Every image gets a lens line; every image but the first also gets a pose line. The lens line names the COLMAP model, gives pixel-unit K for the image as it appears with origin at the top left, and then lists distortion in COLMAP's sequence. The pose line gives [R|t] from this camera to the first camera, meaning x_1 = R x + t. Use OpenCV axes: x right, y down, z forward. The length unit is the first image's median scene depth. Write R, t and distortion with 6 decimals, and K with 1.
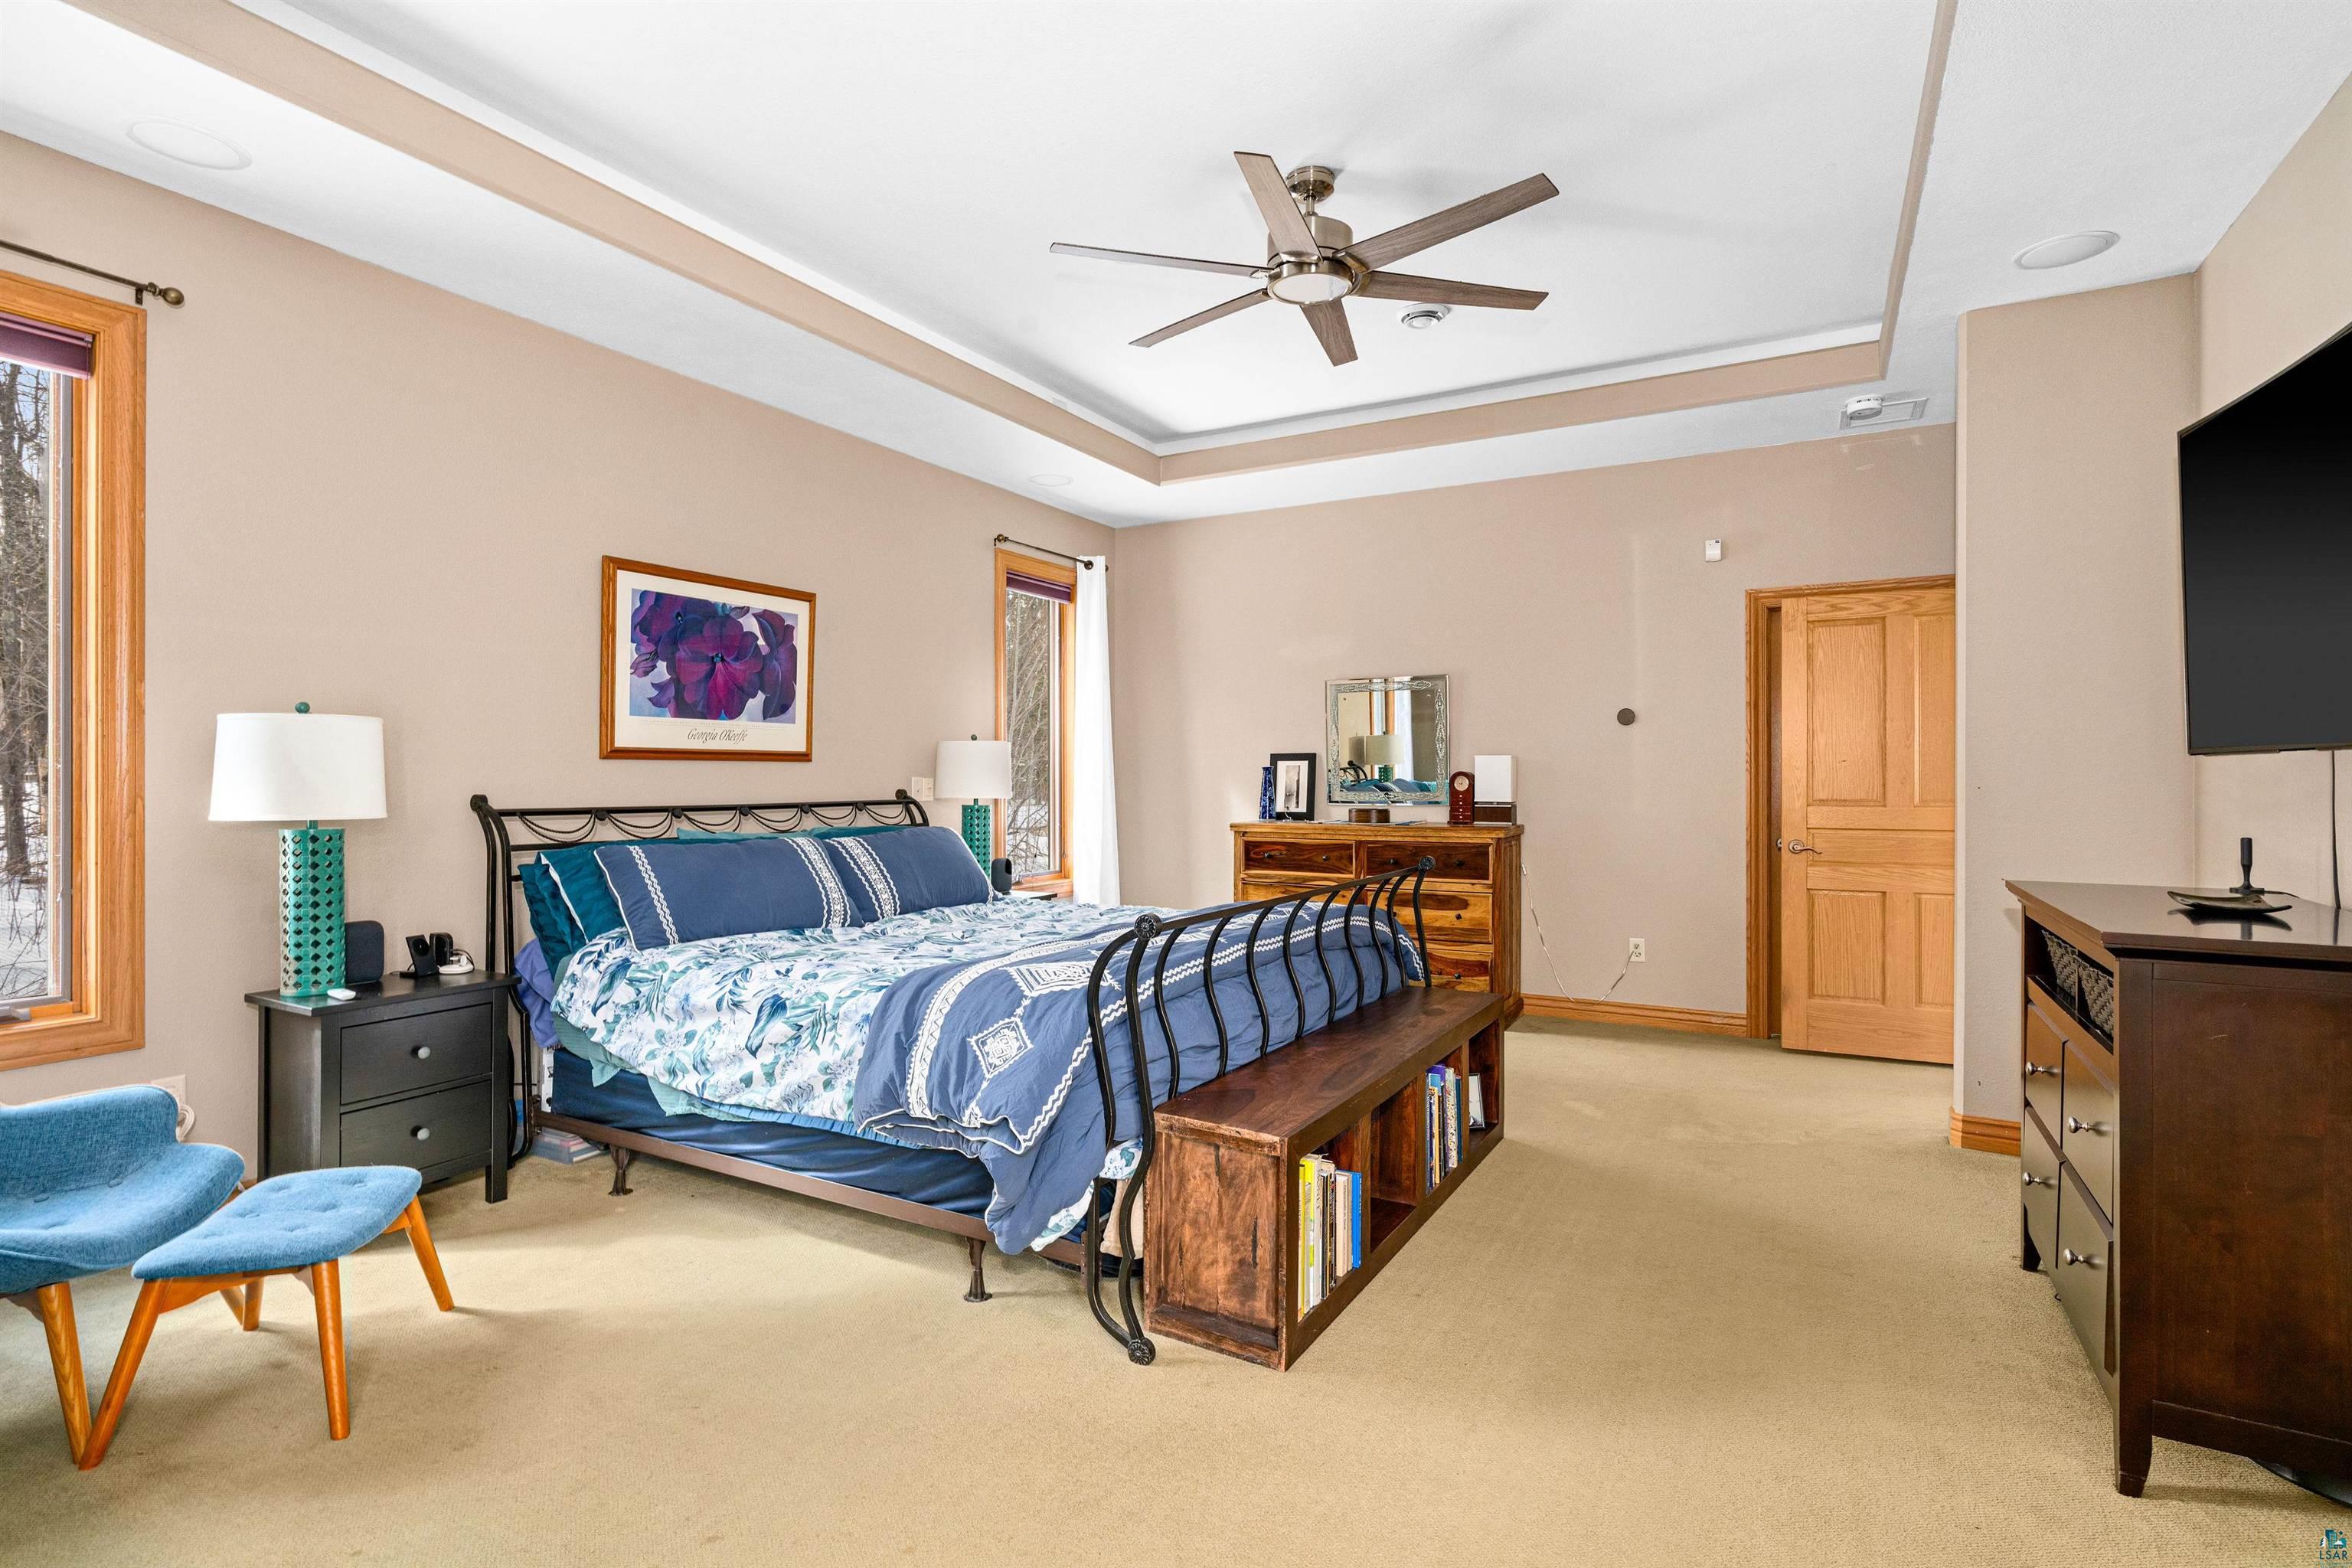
lens RADIAL K [[1124.3, 0, 1176.2], [0, 1124.3, 778.7], [0, 0, 1]] dist [-0.001201, 0.001390]
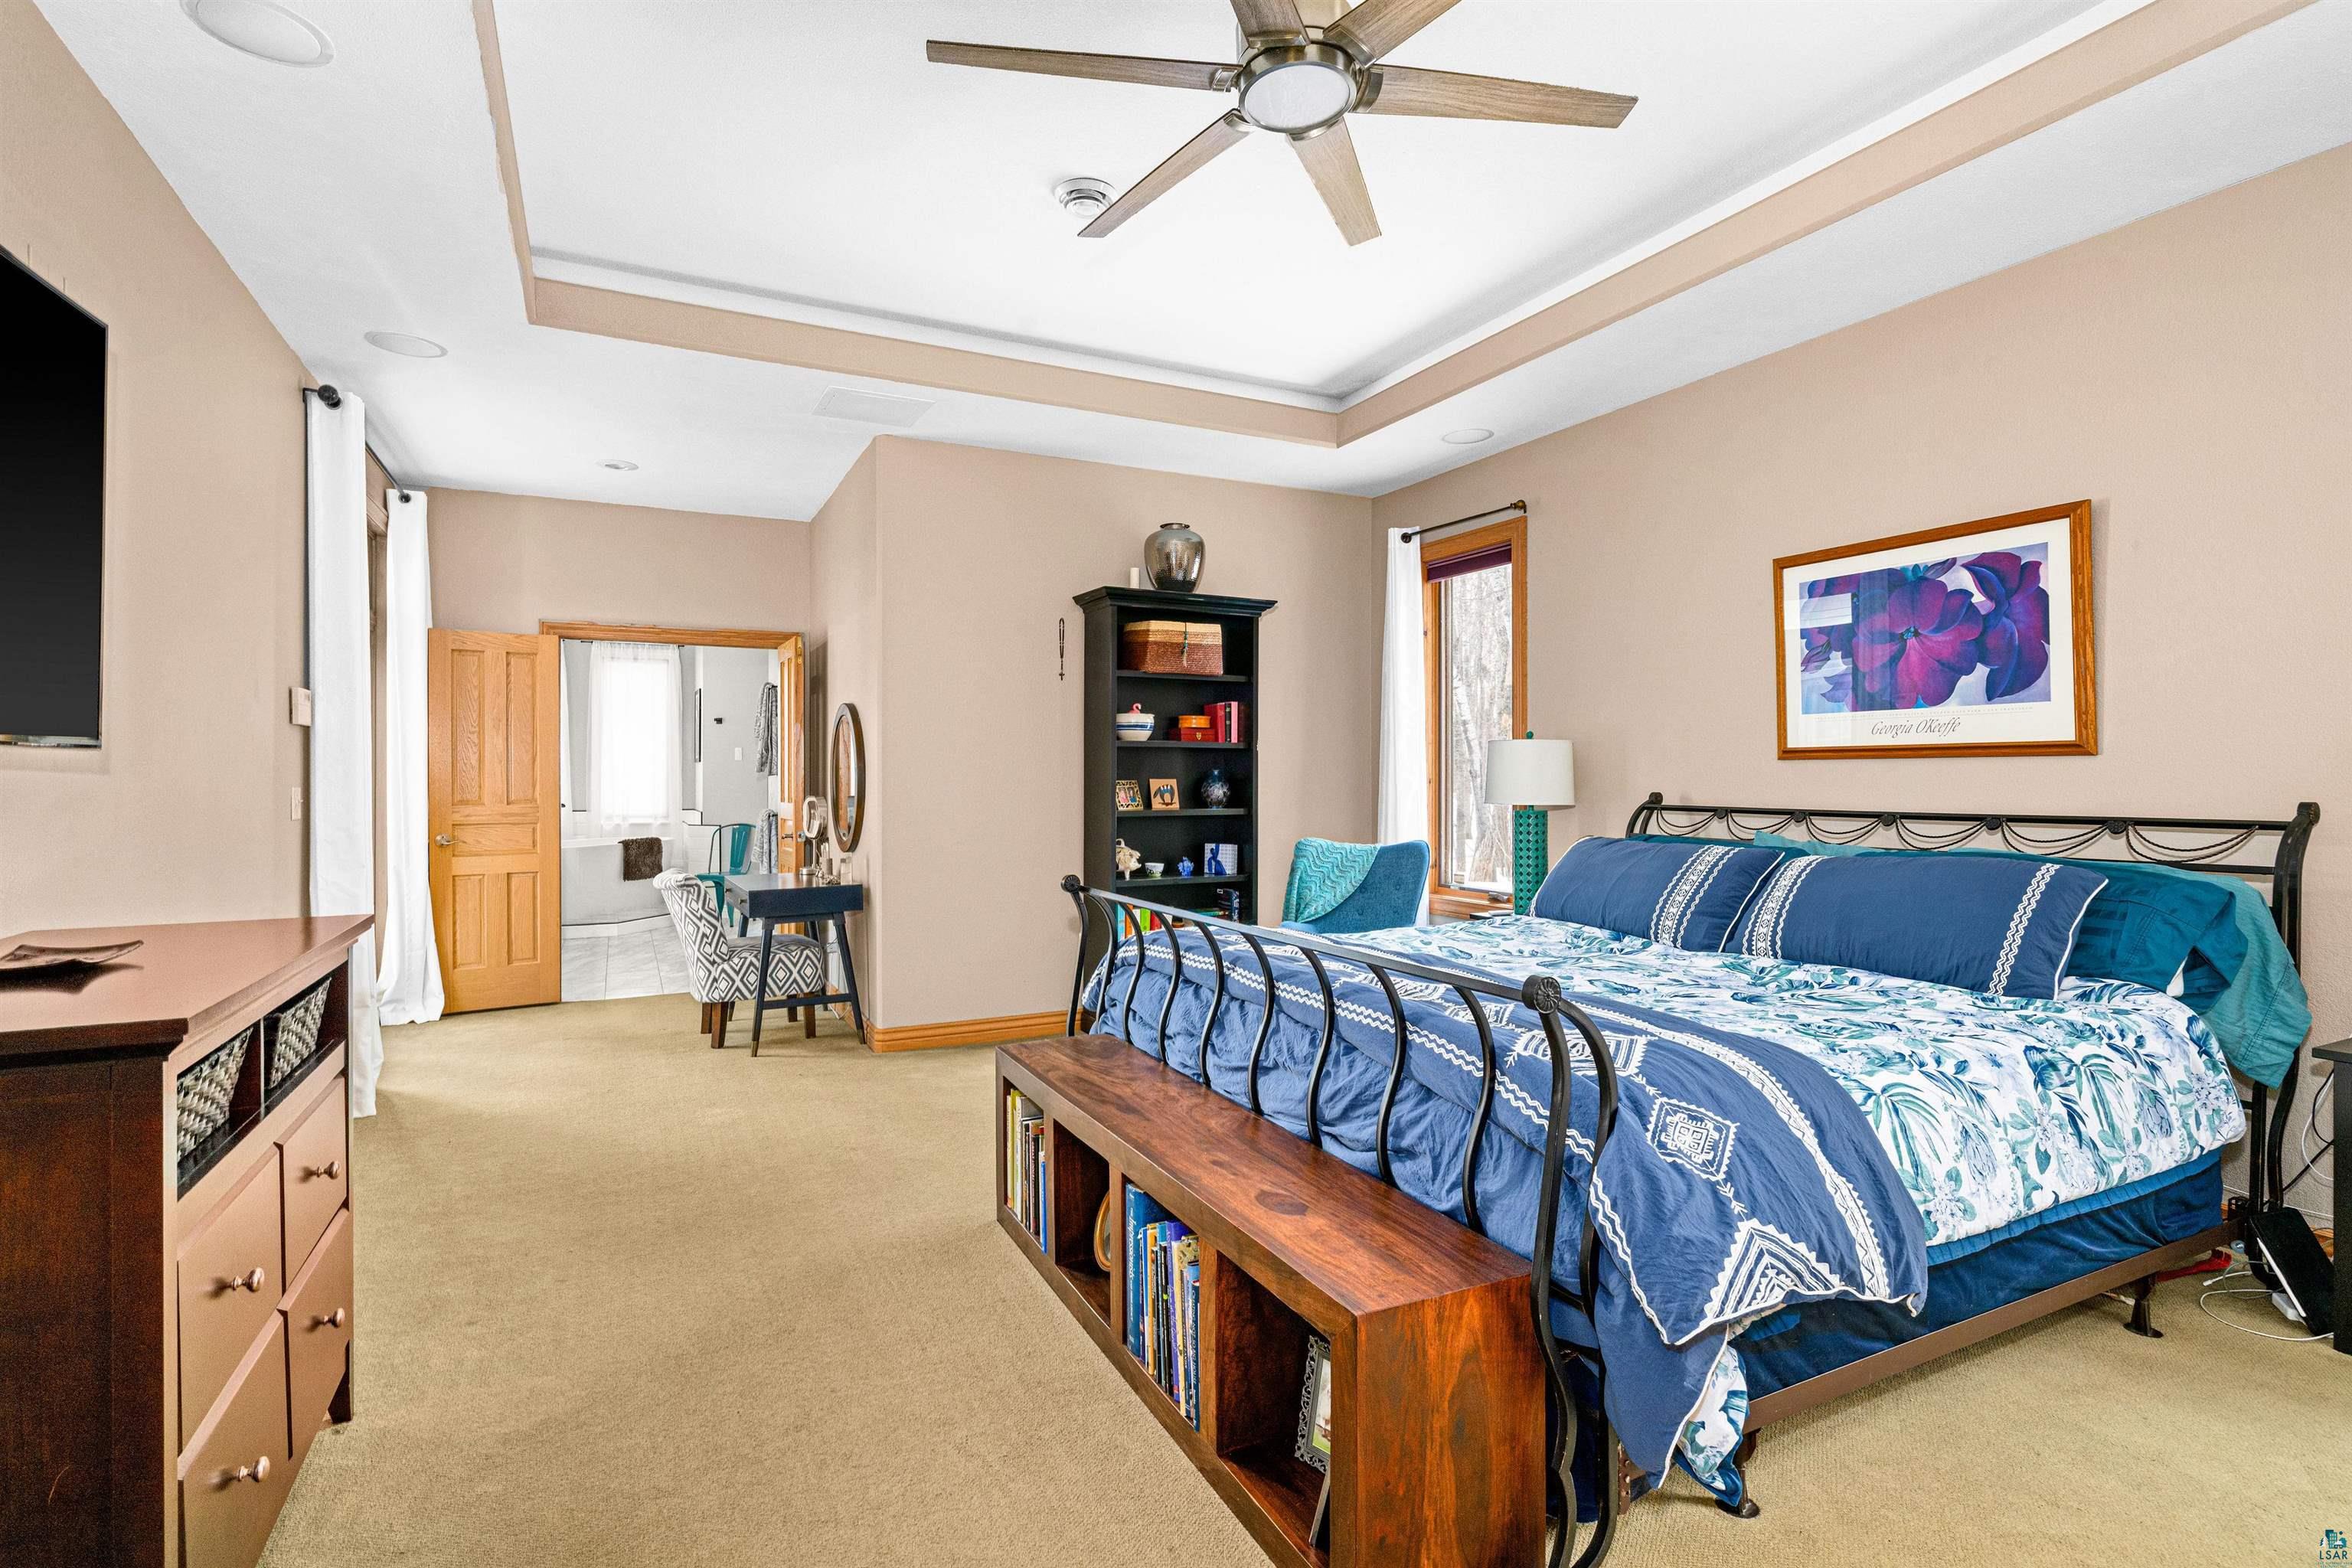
lens RADIAL K [[1124.3, 0, 1176.8], [0, 1124.3, 778.5], [0, 0, 1]] dist [-0.001201, 0.001390]
pose [[-0.562125, 0.002712, -0.827048, 0.558935], [-0.000757, 0.999993, 0.003793, -0.003711], [0.827052, 0.002758, -0.562119, 0.991869]]
